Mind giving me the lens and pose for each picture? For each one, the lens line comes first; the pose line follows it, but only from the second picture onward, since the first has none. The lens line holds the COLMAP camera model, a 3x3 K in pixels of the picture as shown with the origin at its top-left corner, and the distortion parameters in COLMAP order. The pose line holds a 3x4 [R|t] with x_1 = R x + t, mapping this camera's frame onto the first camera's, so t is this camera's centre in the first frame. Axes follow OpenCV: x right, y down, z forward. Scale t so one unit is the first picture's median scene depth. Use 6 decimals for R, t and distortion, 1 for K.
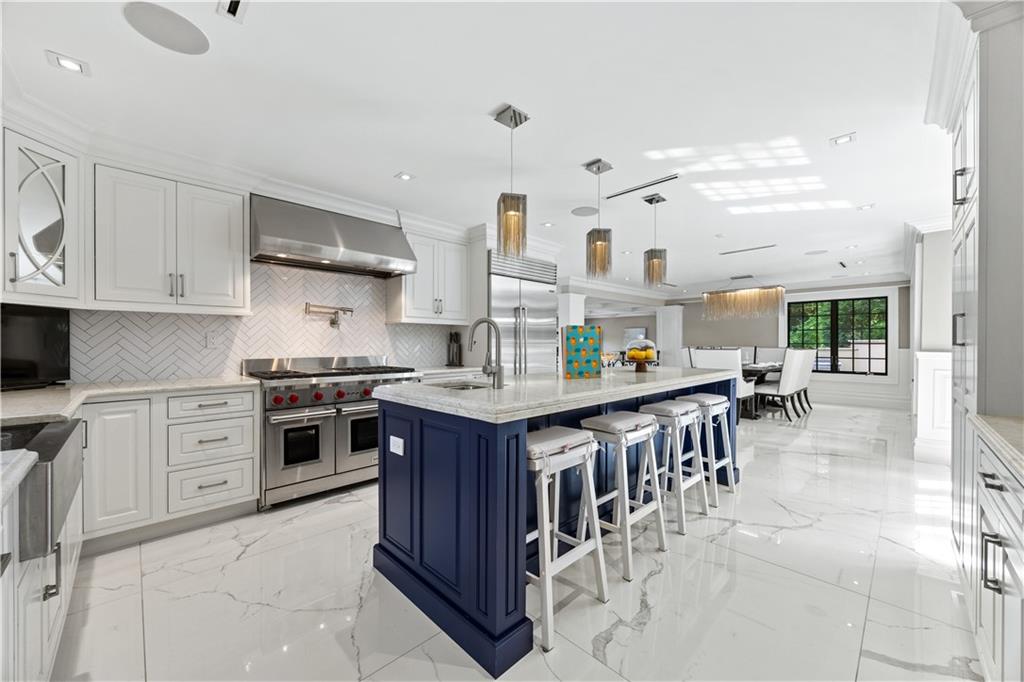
lens RADIAL K [[391.9, 0, 504.7], [0, 391.9, 341.4], [0, 0, 1]] dist [-0.001808, -0.001202]
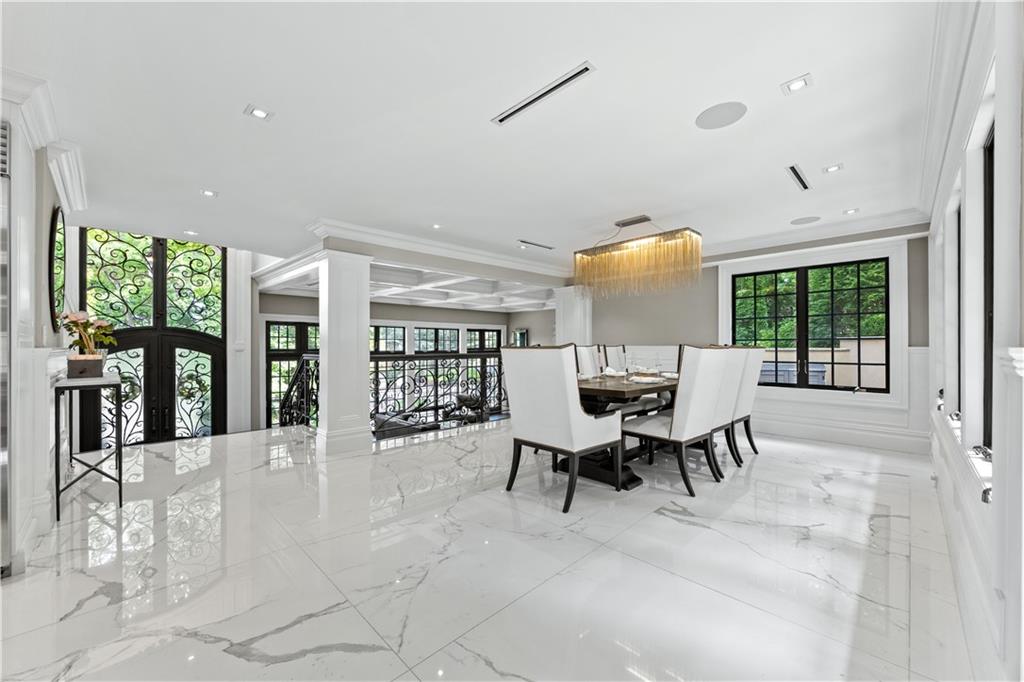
lens RADIAL K [[391.9, 0, 510.4], [0, 391.9, 343.7], [0, 0, 1]] dist [-0.001808, -0.001202]
pose [[0.999975, -0.002647, 0.006630, 0.939531], [0.002633, 0.999994, 0.002127, 0.024228], [-0.006635, -0.002110, 0.999976, 0.962582]]
